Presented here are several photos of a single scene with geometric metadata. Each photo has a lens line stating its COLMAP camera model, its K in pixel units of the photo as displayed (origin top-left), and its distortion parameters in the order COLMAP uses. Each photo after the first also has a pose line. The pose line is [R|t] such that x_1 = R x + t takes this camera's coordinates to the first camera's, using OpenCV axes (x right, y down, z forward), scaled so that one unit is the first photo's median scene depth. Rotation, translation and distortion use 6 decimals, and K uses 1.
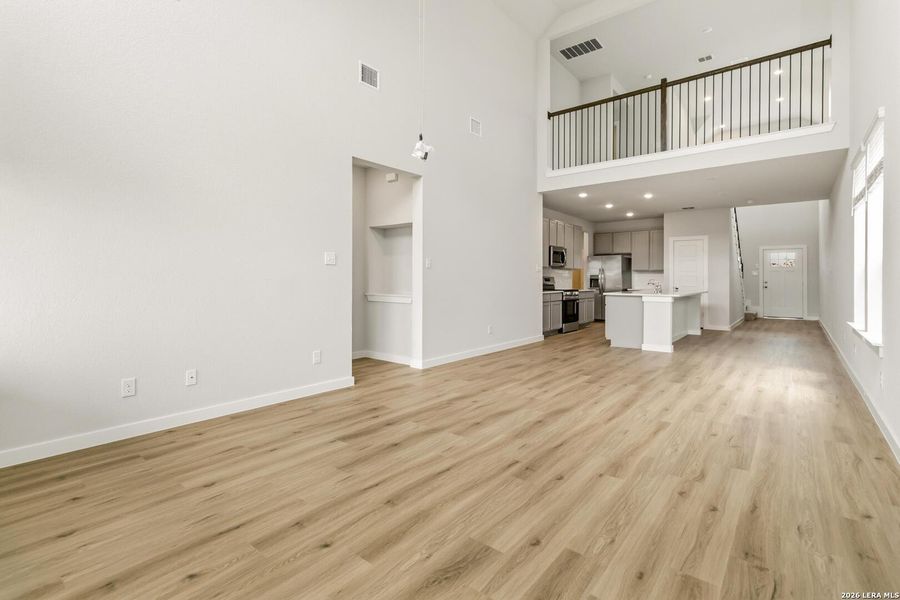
lens RADIAL K [[425.1, 0, 452.5], [0, 425.1, 281.7], [0, 0, 1]] dist [0.001784, 0.000032]
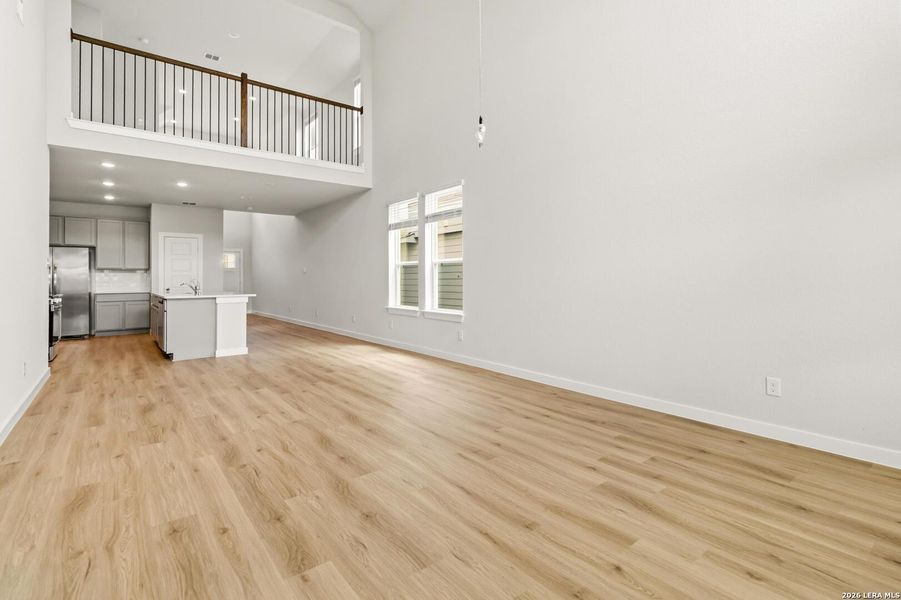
lens RADIAL K [[432.6, 0, 453.0], [0, 432.6, 274.9], [0, 0, 1]] dist [0.001060, 0.000315]
pose [[0.218085, 0.003545, 0.975923, -0.644718], [0.011508, 0.999915, -0.006204, -0.005893], [-0.975862, 0.012584, 0.218026, 0.567963]]
